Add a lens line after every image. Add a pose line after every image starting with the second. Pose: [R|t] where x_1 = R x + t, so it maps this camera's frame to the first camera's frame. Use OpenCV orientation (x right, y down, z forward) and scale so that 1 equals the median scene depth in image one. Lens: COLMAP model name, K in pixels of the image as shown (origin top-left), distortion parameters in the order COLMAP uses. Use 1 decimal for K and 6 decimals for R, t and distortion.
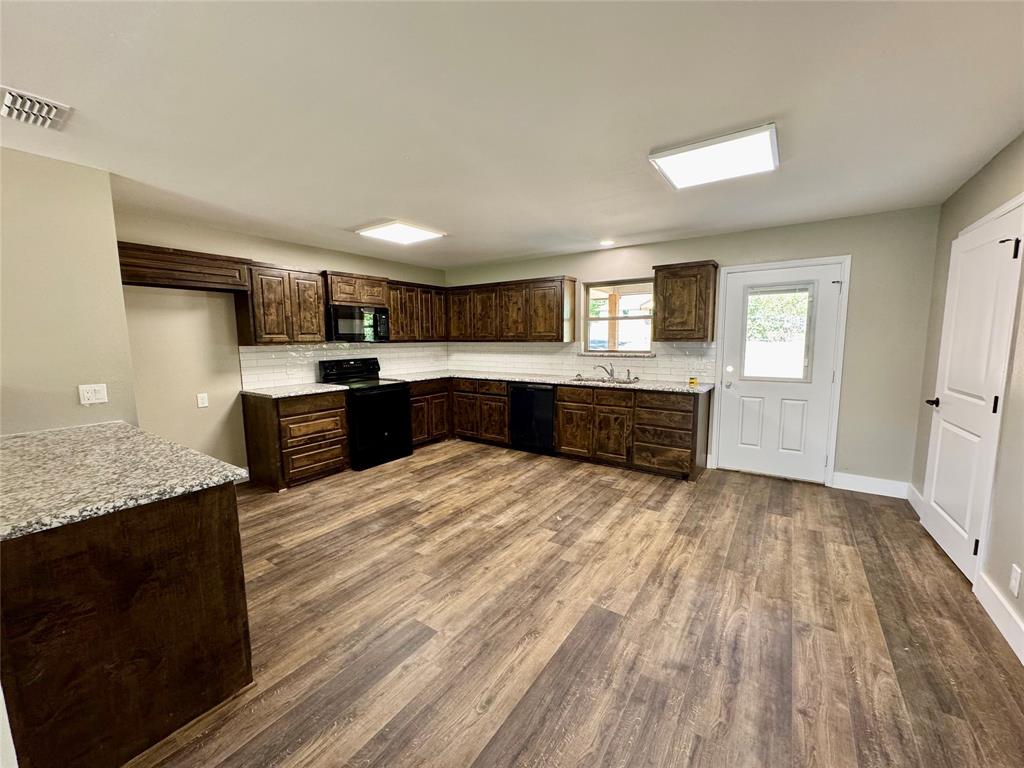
lens RADIAL K [[406.5, 0, 513.1], [0, 406.5, 384.3], [0, 0, 1]] dist [-0.000879, -0.000192]
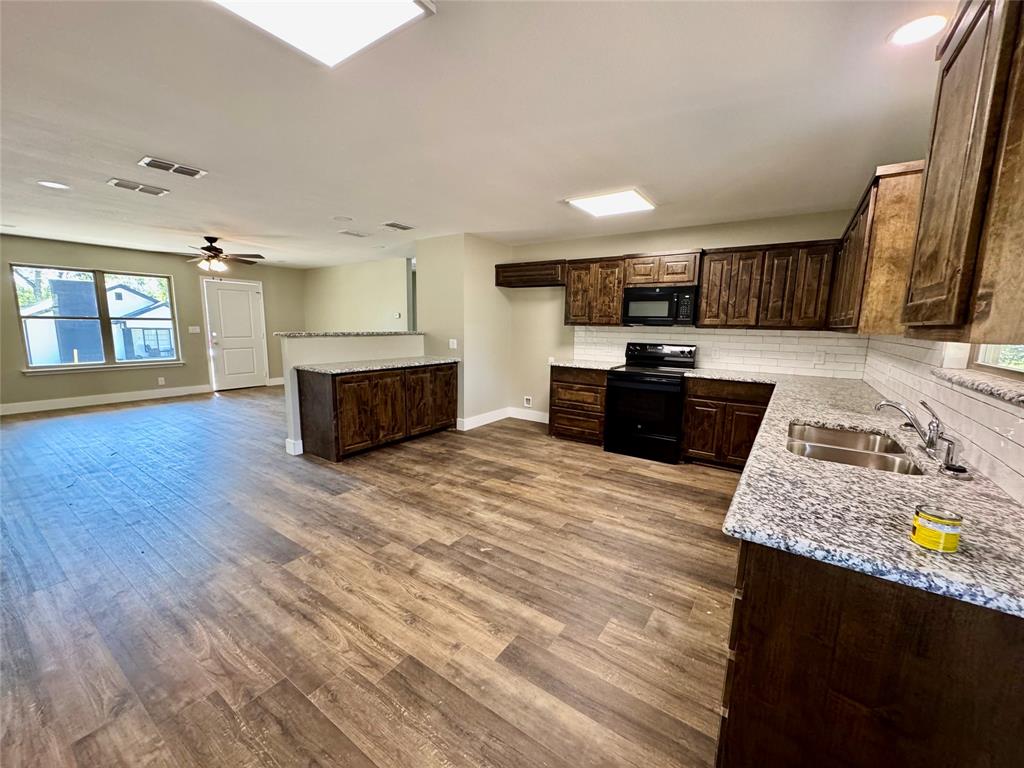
lens RADIAL K [[406.5, 0, 513.1], [0, 406.5, 384.3], [0, 0, 1]] dist [-0.000879, -0.000192]
pose [[-0.000762, 0.157961, -0.987445, 0.624060], [-0.133662, 0.978569, 0.156645, -0.082572], [0.991027, 0.132103, 0.020368, 0.745440]]
